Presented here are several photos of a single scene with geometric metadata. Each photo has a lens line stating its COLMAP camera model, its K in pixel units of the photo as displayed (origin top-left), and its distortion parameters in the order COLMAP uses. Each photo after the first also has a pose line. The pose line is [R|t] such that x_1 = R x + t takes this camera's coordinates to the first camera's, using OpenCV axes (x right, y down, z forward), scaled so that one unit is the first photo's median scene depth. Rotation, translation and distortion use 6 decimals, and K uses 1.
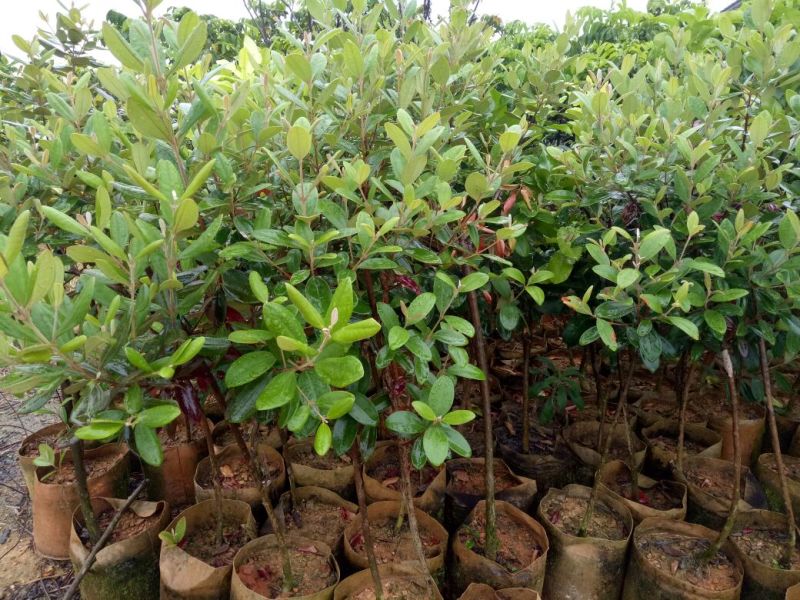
lens RADIAL K [[611.8, 0, 399.9], [0, 611.8, 298.6], [0, 0, 1]] dist [0.009448, 0.002812]
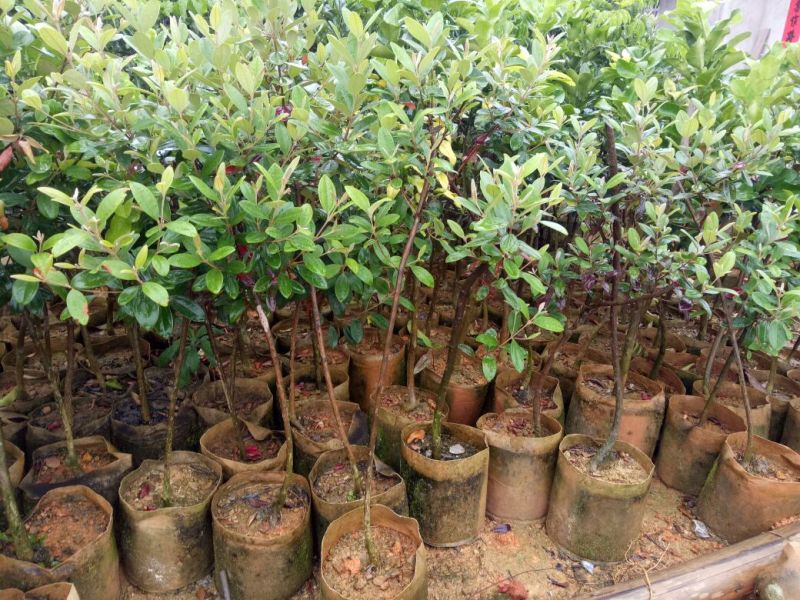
lens RADIAL K [[611.8, 0, 399.4], [0, 611.8, 300.9], [0, 0, 1]] dist [0.009448, 0.002812]
pose [[0.946361, -0.101466, 0.306766, 0.395058], [0.071556, 0.991654, 0.107252, -0.010692], [-0.315088, -0.079548, 0.945723, -0.004300]]
